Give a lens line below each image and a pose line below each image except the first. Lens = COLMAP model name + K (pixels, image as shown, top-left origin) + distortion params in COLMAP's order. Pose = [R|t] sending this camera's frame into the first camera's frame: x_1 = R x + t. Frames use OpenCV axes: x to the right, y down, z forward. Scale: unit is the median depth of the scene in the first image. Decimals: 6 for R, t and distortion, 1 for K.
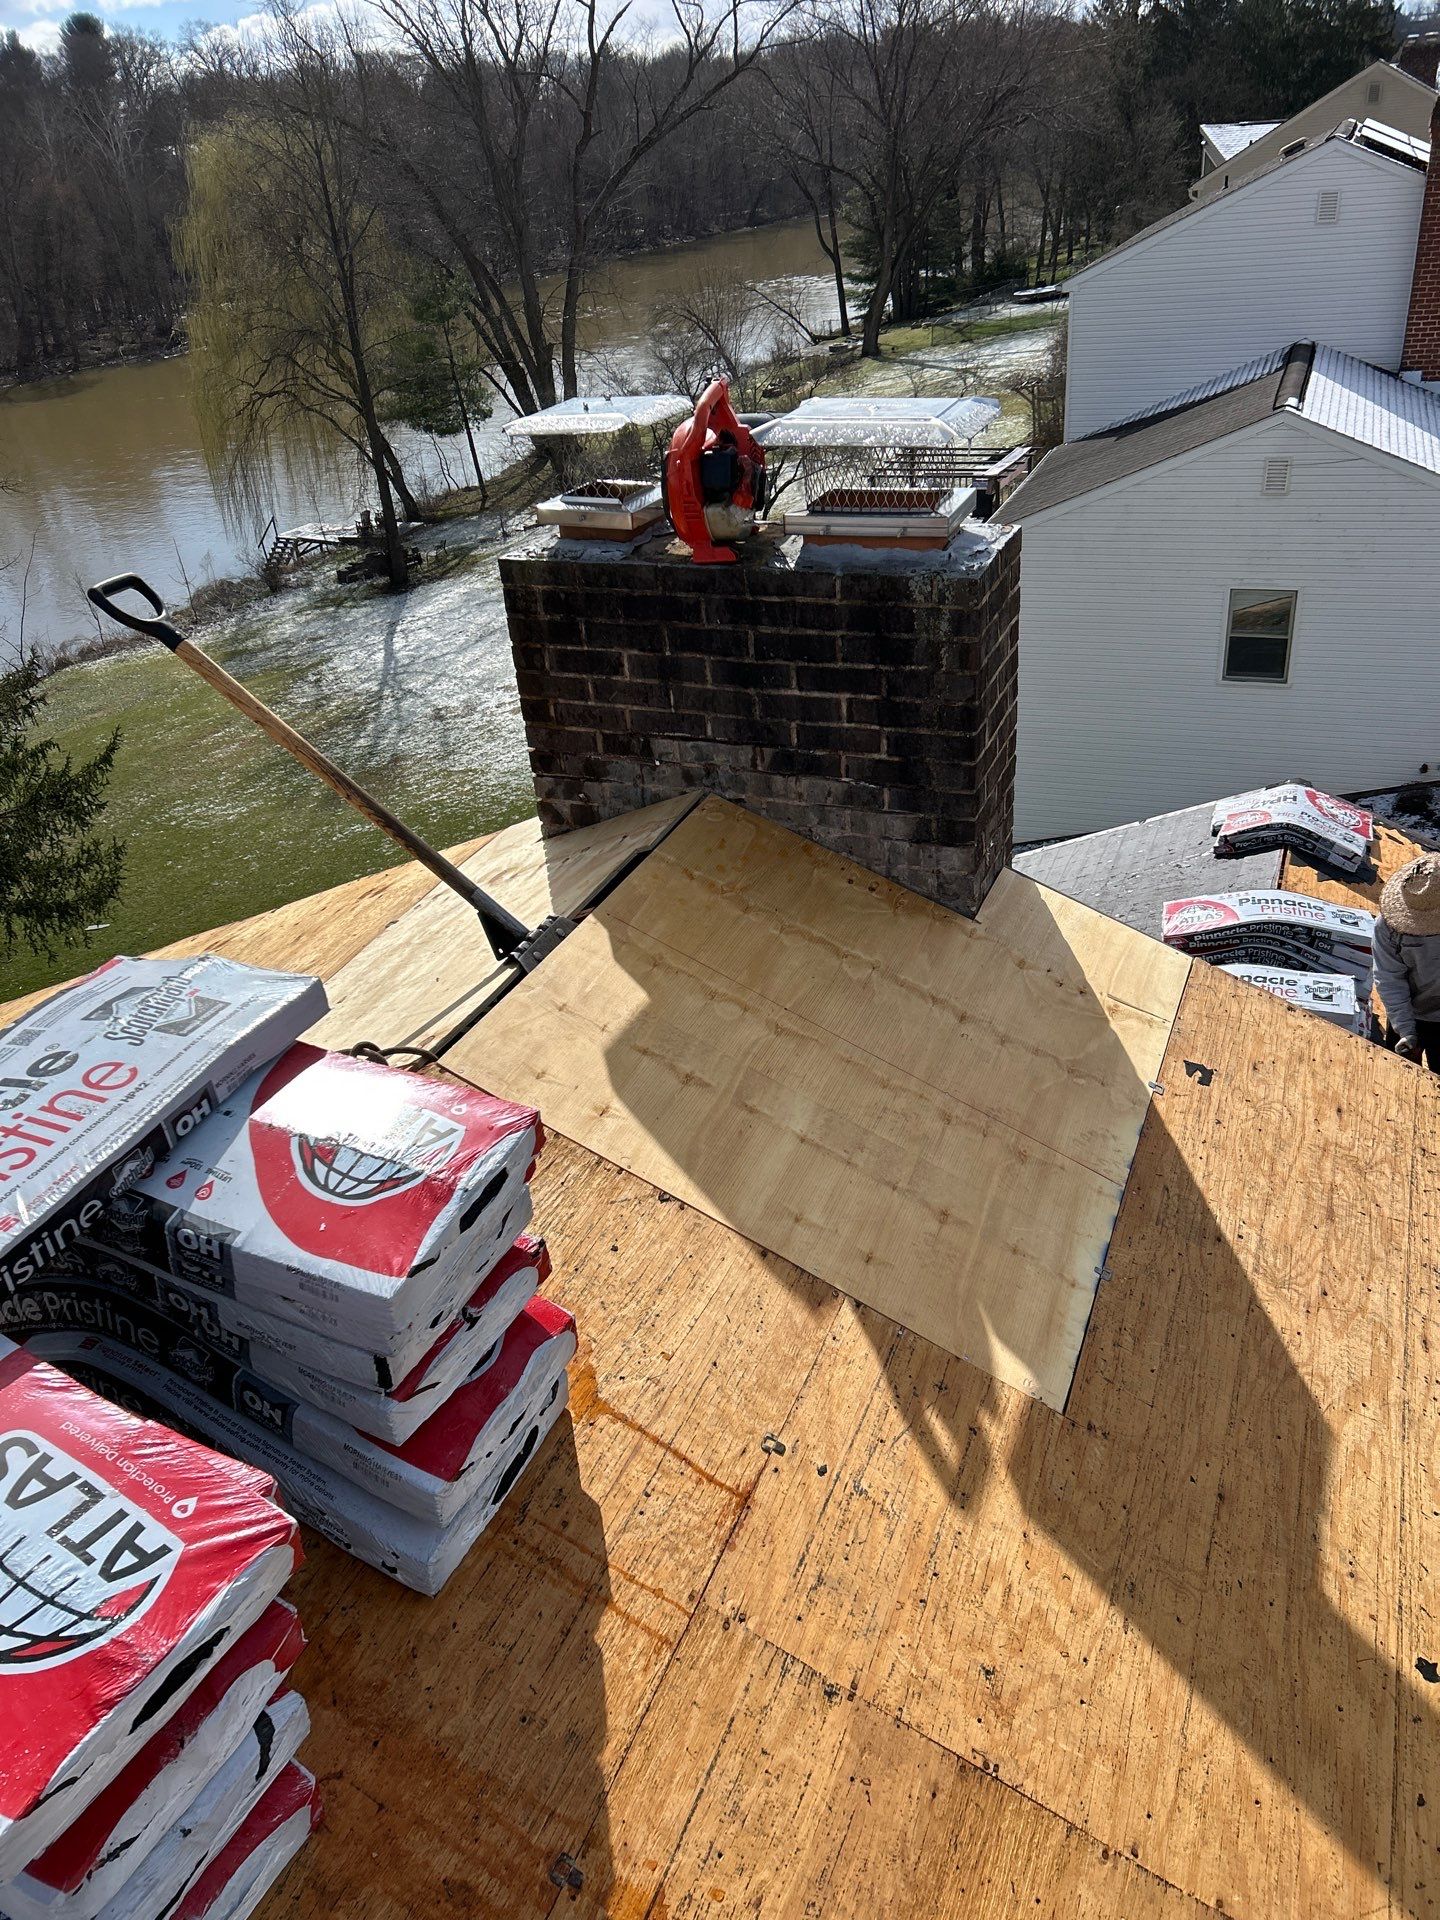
lens RADIAL K [[1448.0, 0, 738.2], [0, 1448.0, 980.0], [0, 0, 1]] dist [0.035124, -0.033675]
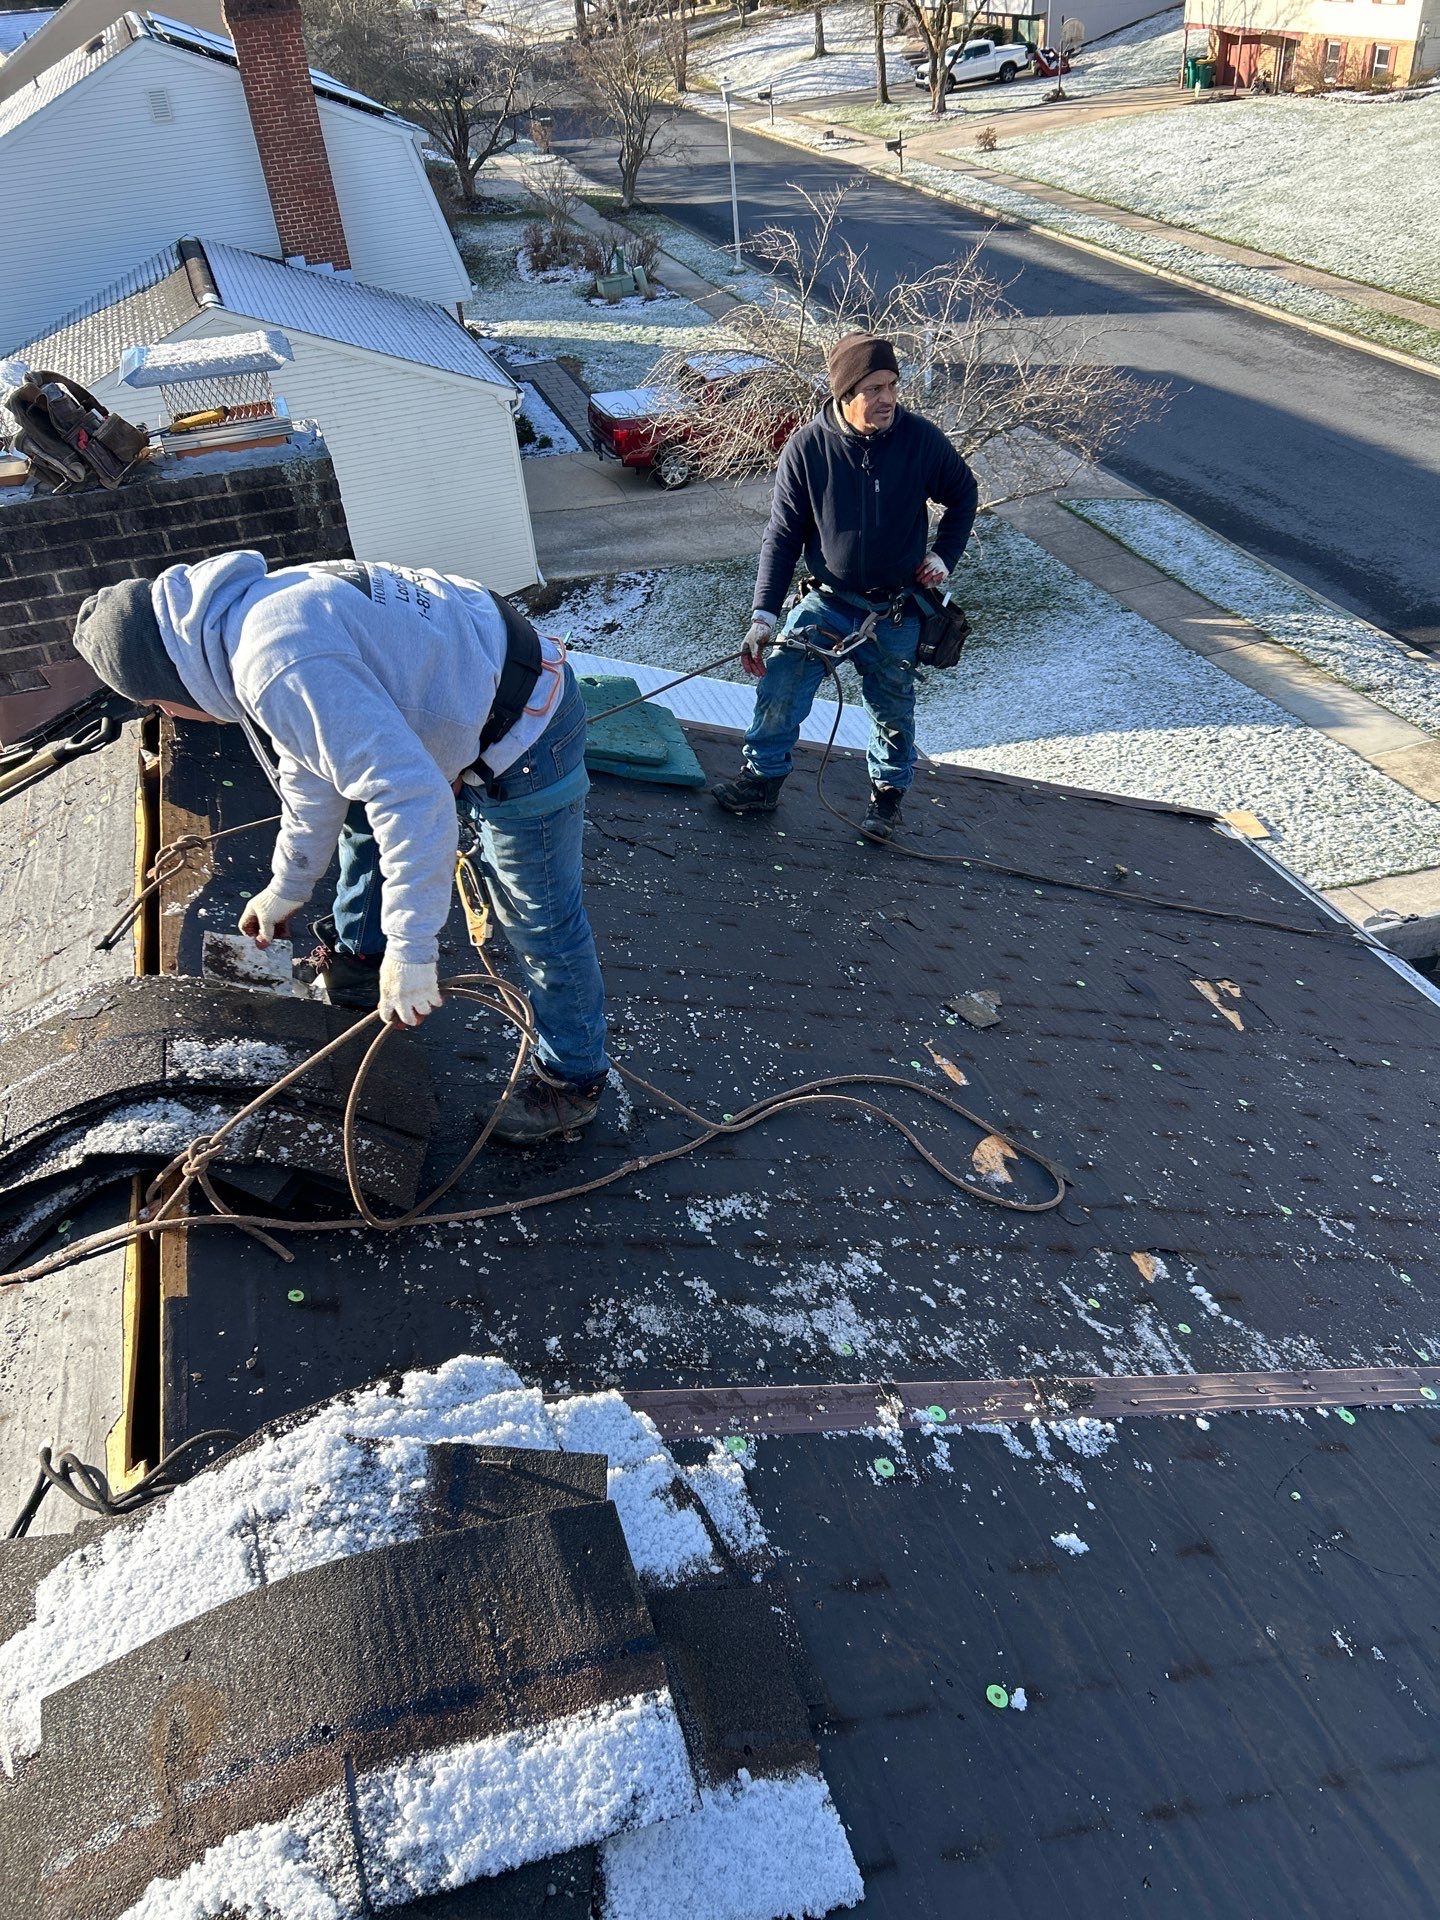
lens RADIAL K [[1448.0, 0, 738.2], [0, 1448.0, 980.0], [0, 0, 1]] dist [0.035124, -0.033675]
pose [[0.760393, -0.373136, 0.531576, -0.053501], [0.339505, 0.926119, 0.164437, 0.011321], [-0.553660, 0.055436, 0.830896, -0.043161]]
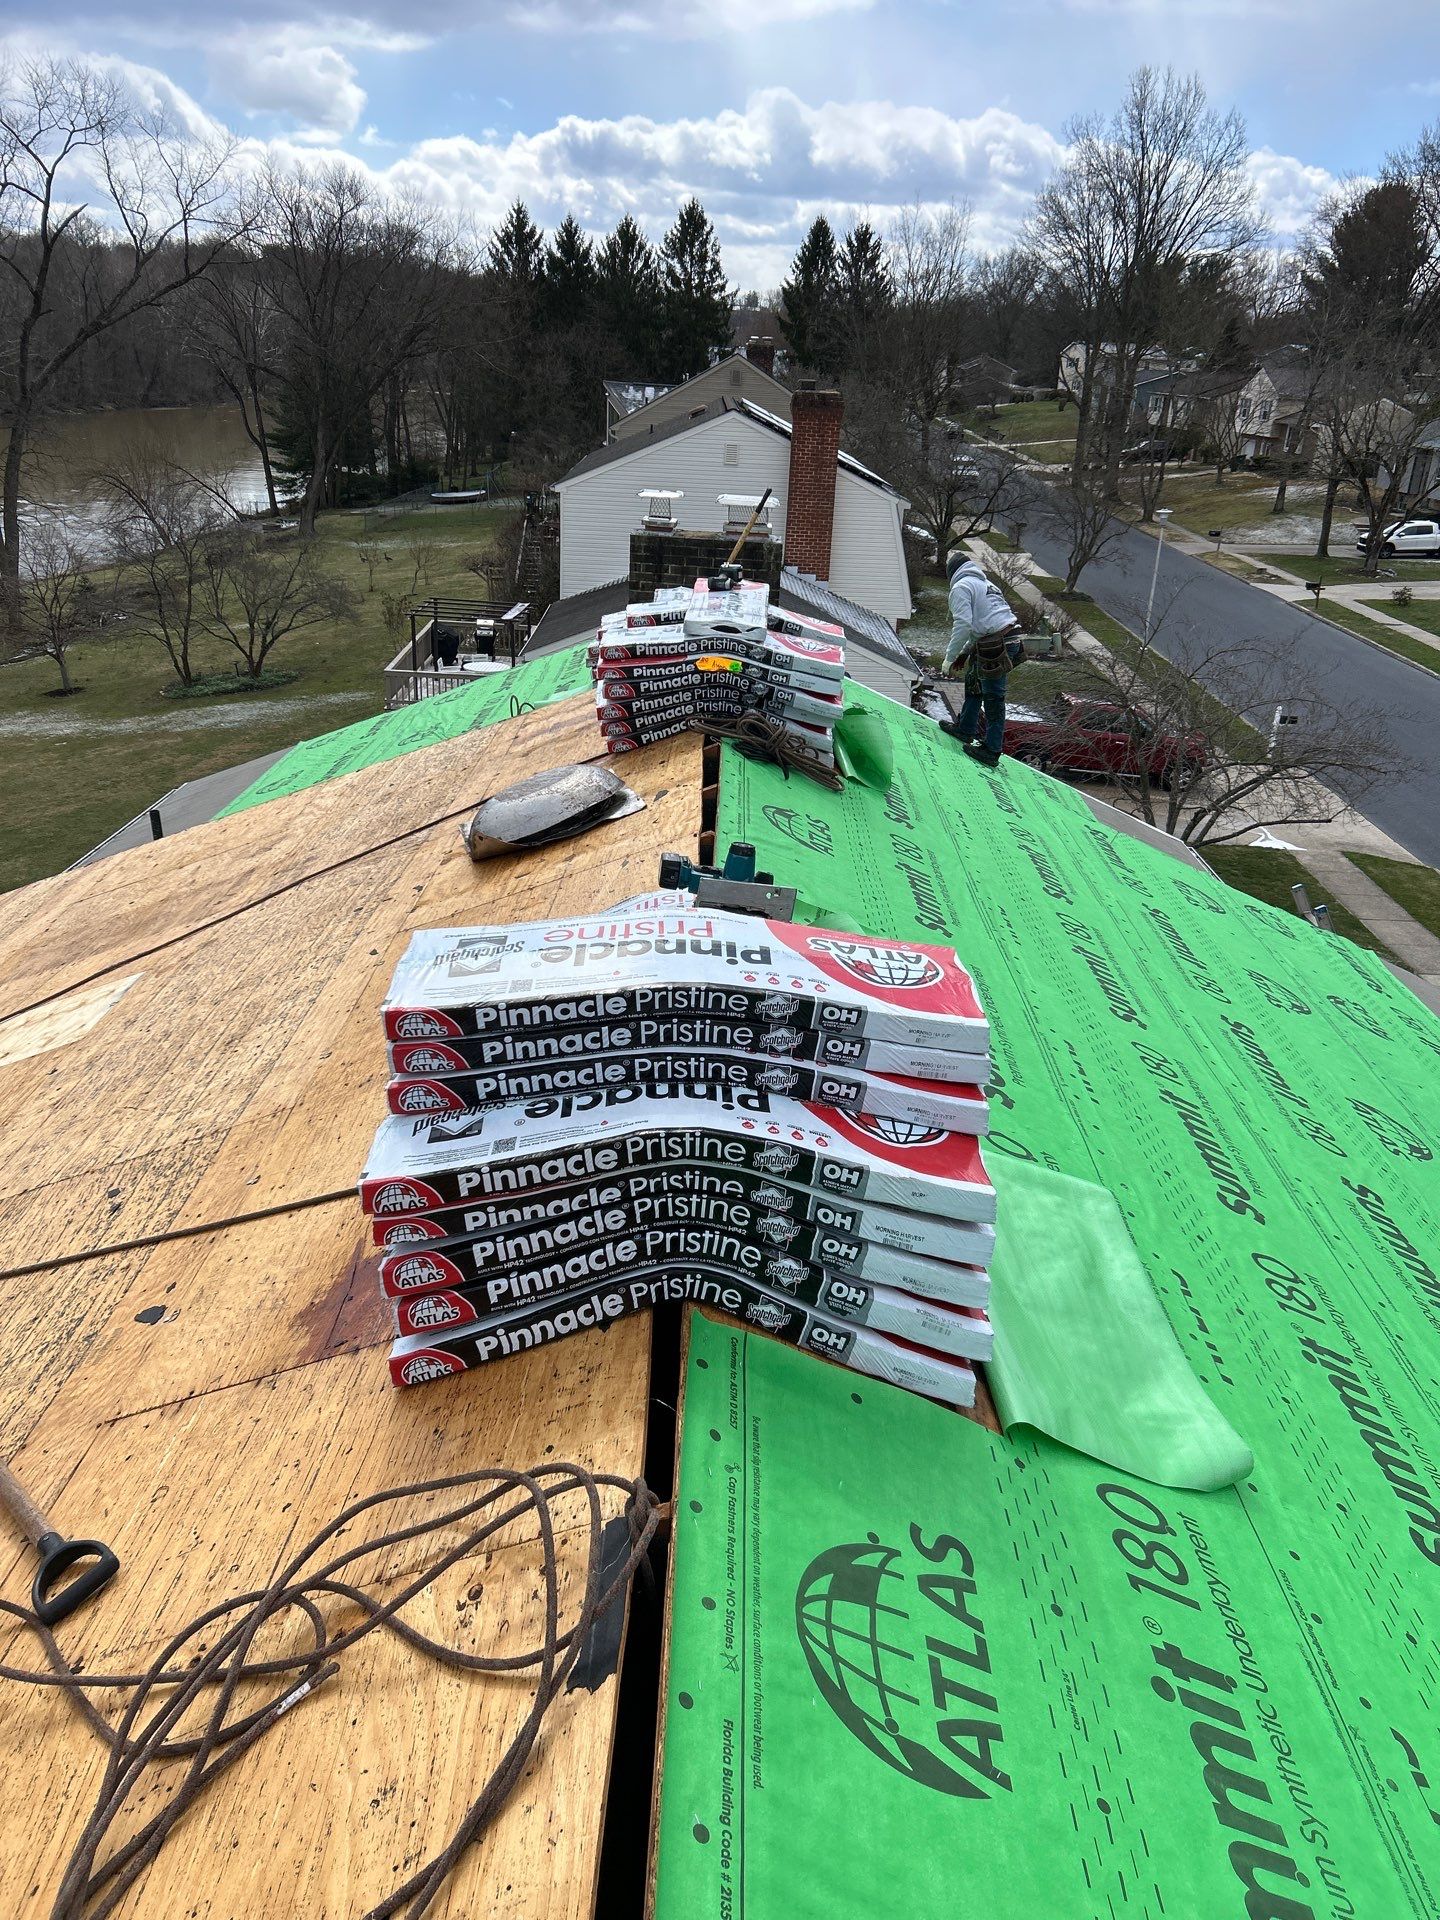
lens RADIAL K [[1448.0, 0, 738.2], [0, 1448.0, 980.0], [0, 0, 1]] dist [0.035124, -0.033675]
pose [[0.920062, -0.037342, 0.389989, -0.156079], [0.084711, 0.990861, -0.104973, 0.132005], [-0.382505, 0.129618, 0.914816, -0.240908]]
